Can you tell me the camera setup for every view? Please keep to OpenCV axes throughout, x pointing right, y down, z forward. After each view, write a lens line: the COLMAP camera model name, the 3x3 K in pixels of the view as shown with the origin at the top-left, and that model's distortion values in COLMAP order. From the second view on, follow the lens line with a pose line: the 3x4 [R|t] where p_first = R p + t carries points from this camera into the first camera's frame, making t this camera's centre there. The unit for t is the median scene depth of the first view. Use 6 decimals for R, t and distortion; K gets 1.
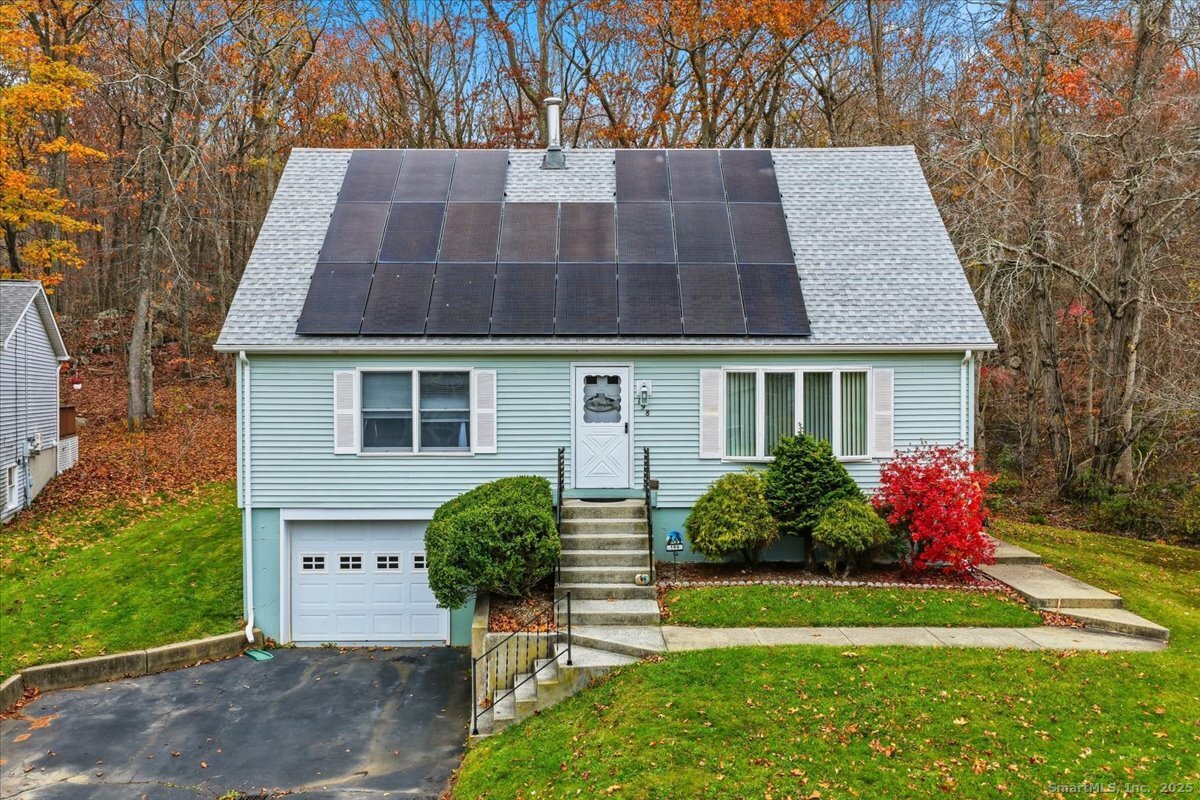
lens RADIAL K [[953.0, 0, 642.4], [0, 953.0, 397.4], [0, 0, 1]] dist [0.003101, 0.001054]
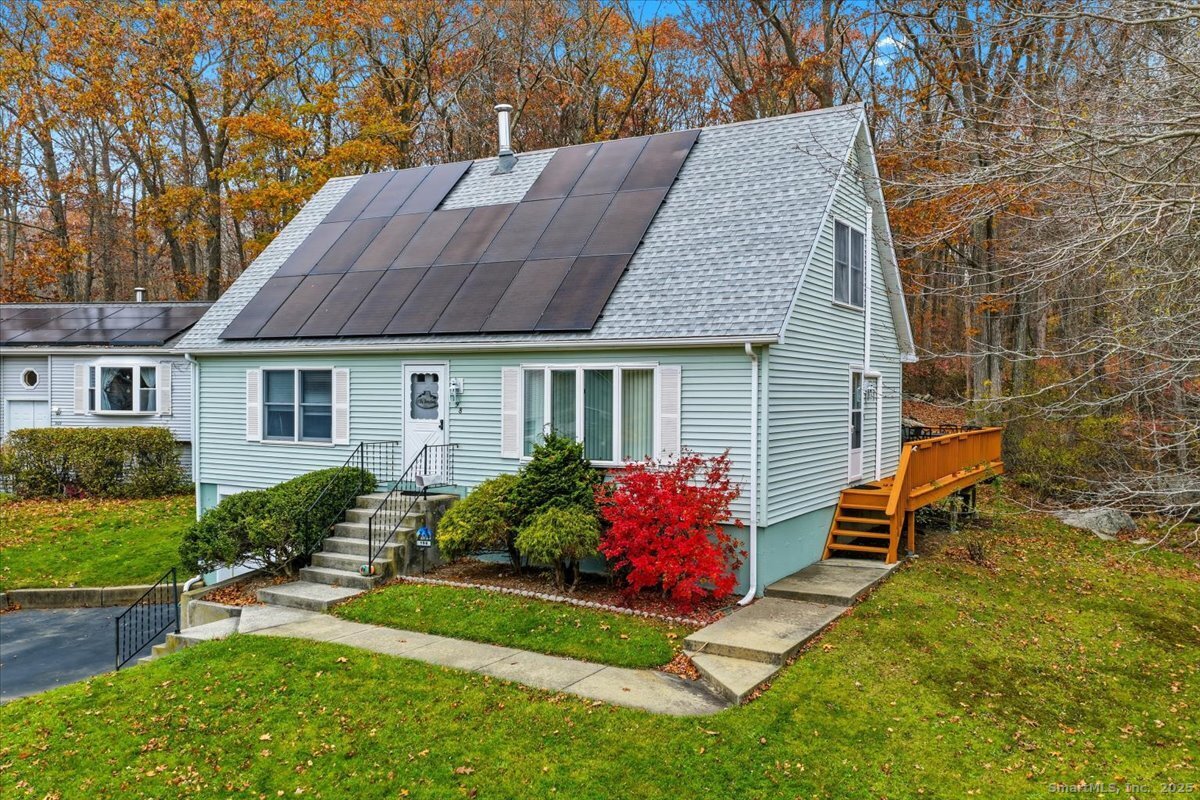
lens RADIAL K [[953.0, 0, 642.4], [0, 953.0, 397.4], [0, 0, 1]] dist [0.003101, 0.001054]
pose [[0.873199, 0.011188, -0.487236, 0.674515], [-0.009767, 0.999937, 0.005457, -0.005068], [0.487266, -0.000007, 0.873254, 0.211030]]
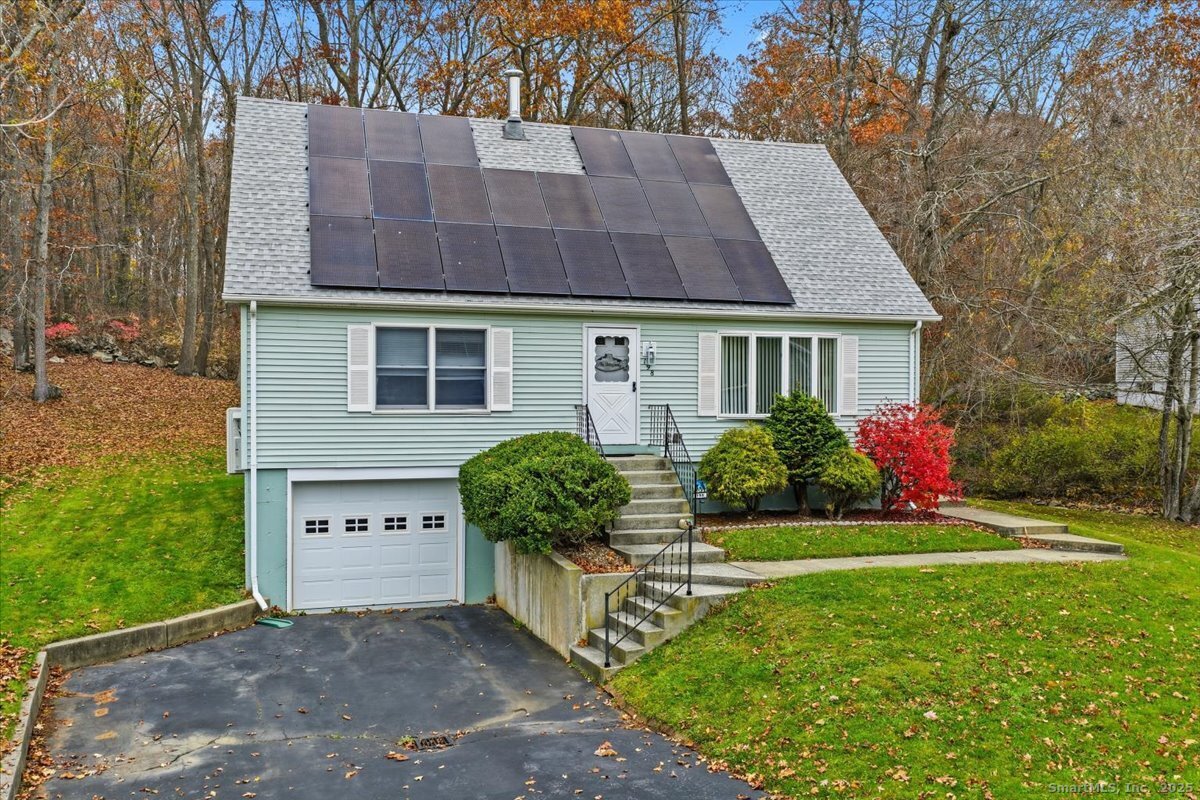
lens RADIAL K [[925.6, 0, 600.0], [0, 925.6, 400.0], [0, 0, 1]] dist [0.001549, 0.001685]
pose [[0.963012, 0.002668, 0.269445, -0.329450], [-0.002095, 0.999995, -0.002414, 0.049235], [-0.269450, 0.001760, 0.963013, 0.028606]]
